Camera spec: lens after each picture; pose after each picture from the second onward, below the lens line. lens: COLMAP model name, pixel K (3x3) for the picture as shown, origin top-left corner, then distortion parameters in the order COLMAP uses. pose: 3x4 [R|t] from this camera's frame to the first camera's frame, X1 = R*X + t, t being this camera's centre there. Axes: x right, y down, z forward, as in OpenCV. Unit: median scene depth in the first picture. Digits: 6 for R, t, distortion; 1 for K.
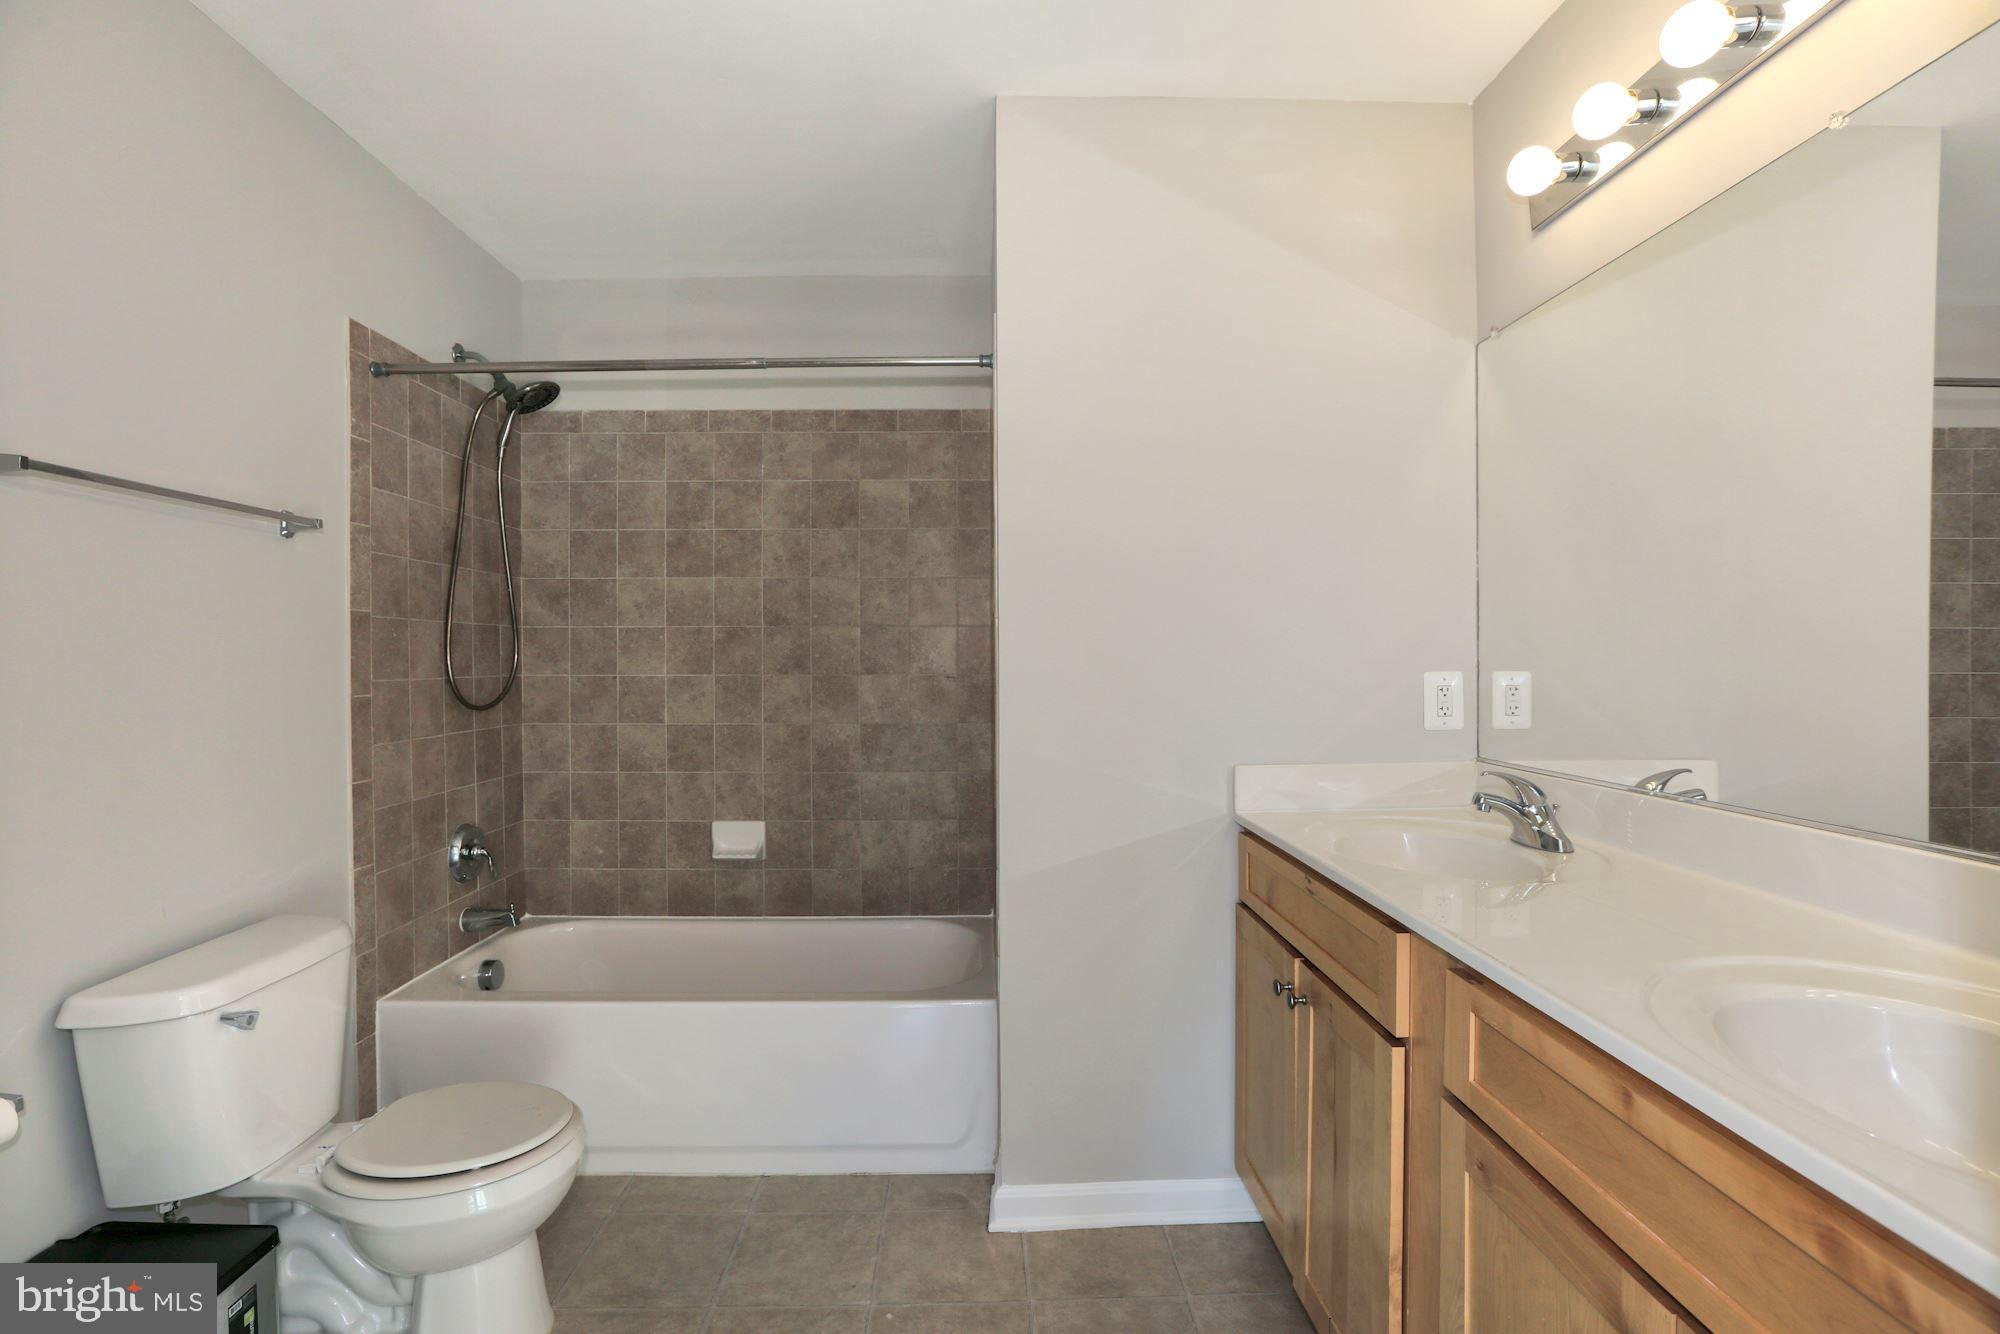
lens RADIAL K [[965.6, 0, 983.5], [0, 965.6, 649.9], [0, 0, 1]] dist [-0.002982, 0.015927]
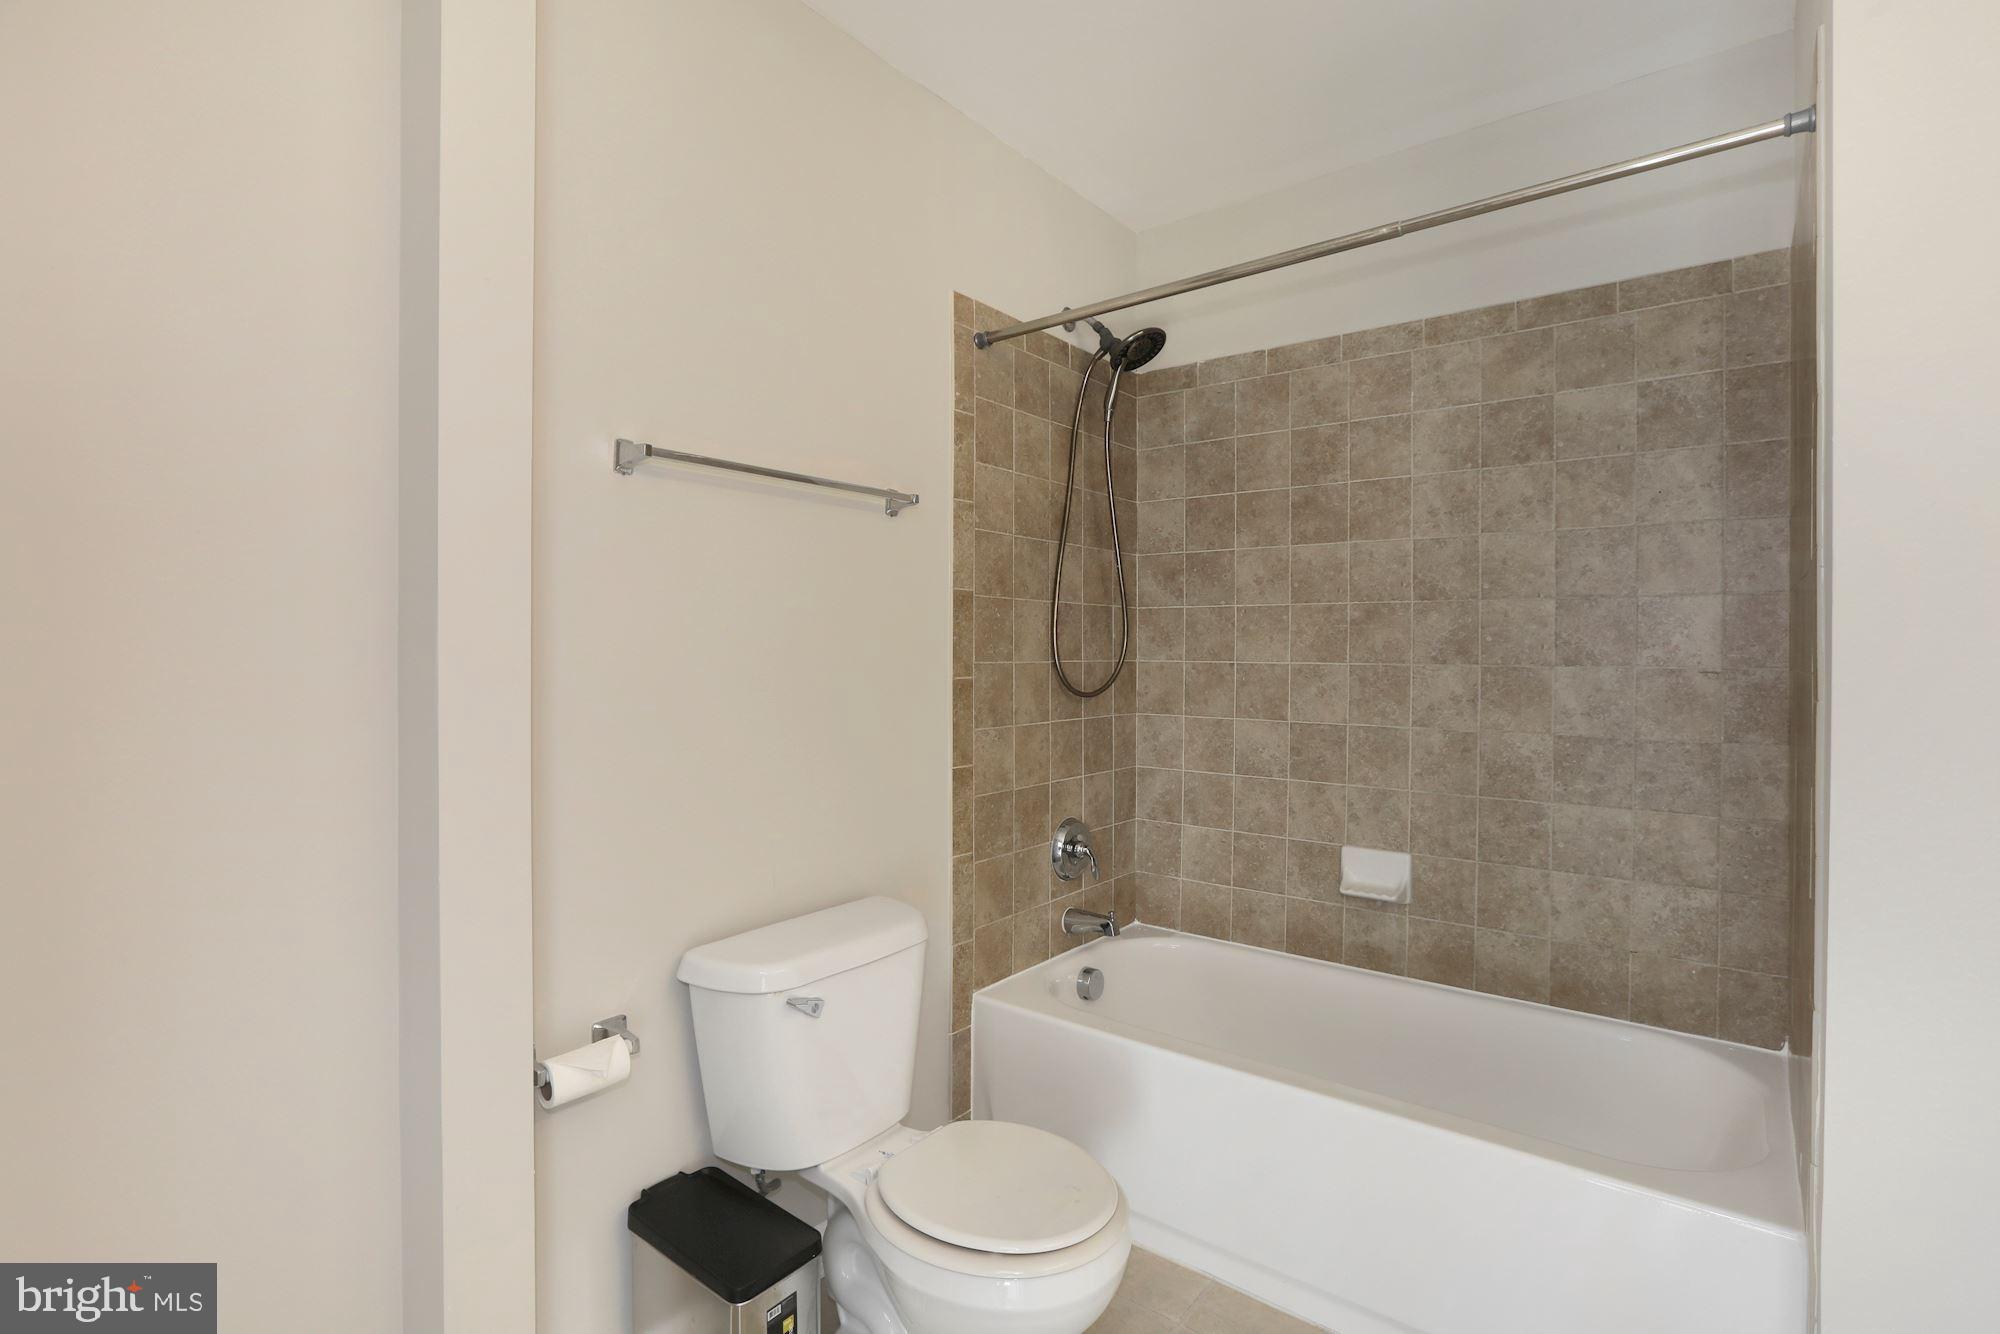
lens RADIAL K [[944.8, 0, 992.2], [0, 944.8, 657.3], [0, 0, 1]] dist [-0.059722, 0.031459]
pose [[0.776829, 0.010746, -0.629620, -0.019506], [-0.001429, 0.999882, 0.015302, 0.009737], [0.629710, -0.010988, 0.776753, 0.217393]]
